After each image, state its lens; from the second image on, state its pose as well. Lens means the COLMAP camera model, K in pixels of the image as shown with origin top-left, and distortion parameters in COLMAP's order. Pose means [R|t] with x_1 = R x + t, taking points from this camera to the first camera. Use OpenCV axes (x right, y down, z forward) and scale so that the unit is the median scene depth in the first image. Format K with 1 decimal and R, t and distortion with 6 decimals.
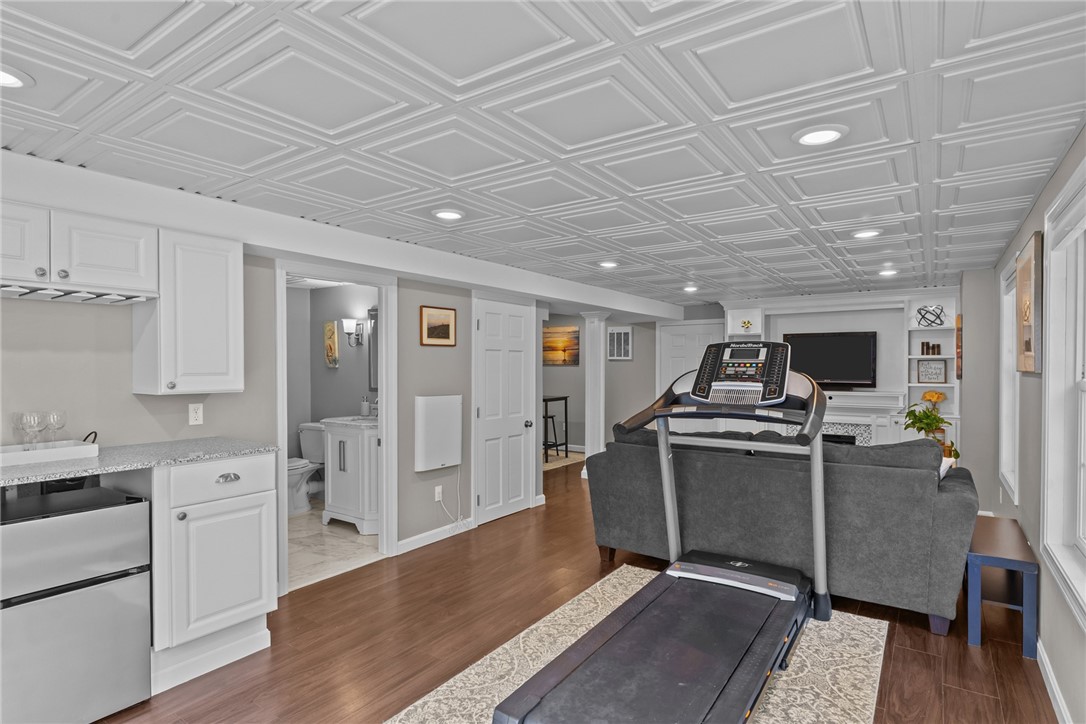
lens RADIAL K [[563.8, 0, 542.5], [0, 563.8, 375.7], [0, 0, 1]] dist [-0.001845, -0.000372]
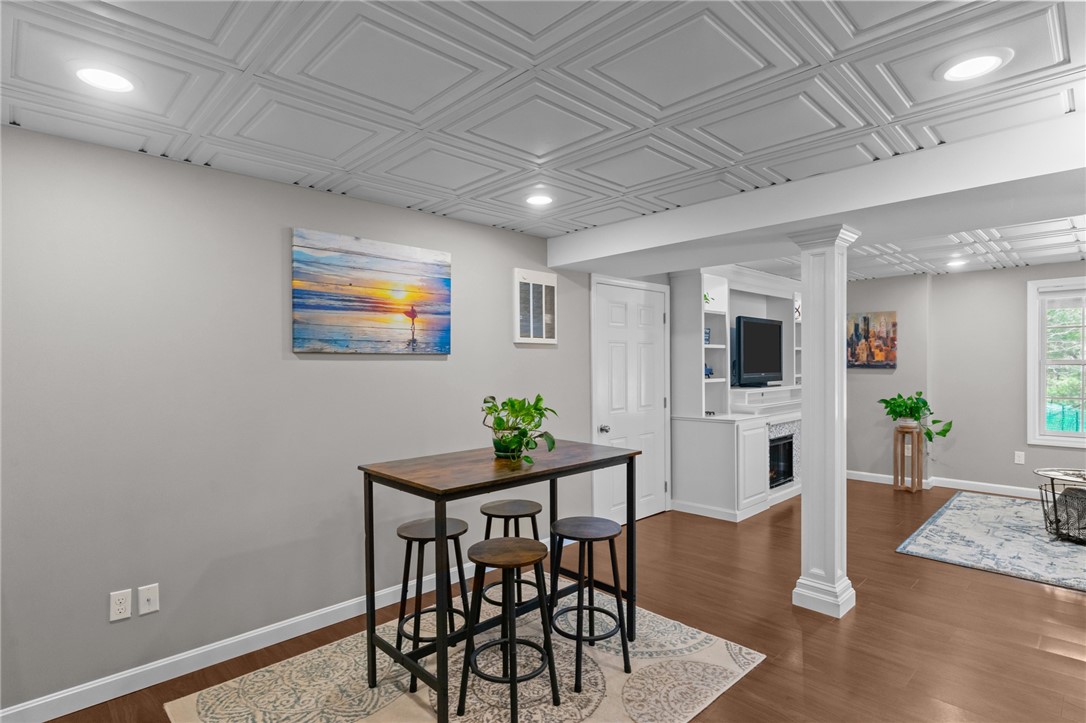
lens RADIAL K [[552.3, 0, 543.0], [0, 552.3, 361.5], [0, 0, 1]] dist [-0.003768, -0.000385]
pose [[0.194771, 0.007637, 0.980819, -0.300374], [0.033555, 0.999332, -0.014445, -0.008168], [-0.980275, 0.035725, 0.194385, 0.919108]]
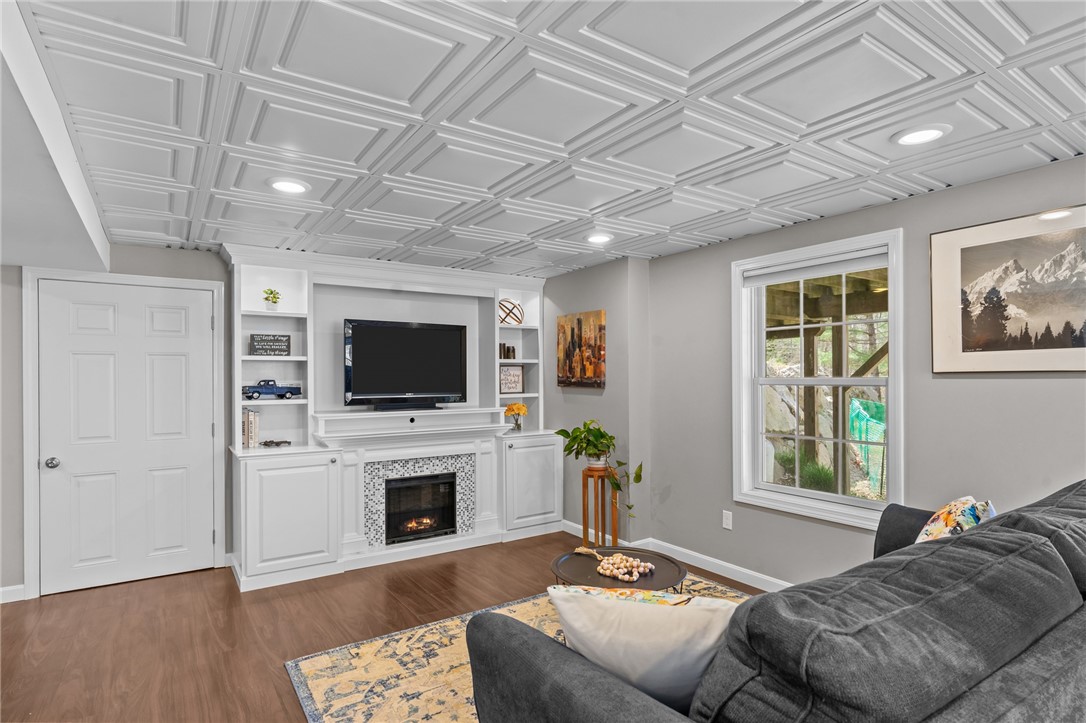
lens RADIAL K [[563.8, 0, 542.5], [0, 563.8, 375.2], [0, 0, 1]] dist [-0.001845, -0.000372]
pose [[0.363385, 0.002273, 0.931636, -0.042541], [0.026156, 0.999578, -0.012641, -0.001110], [-0.931272, 0.028962, 0.363172, 0.484654]]
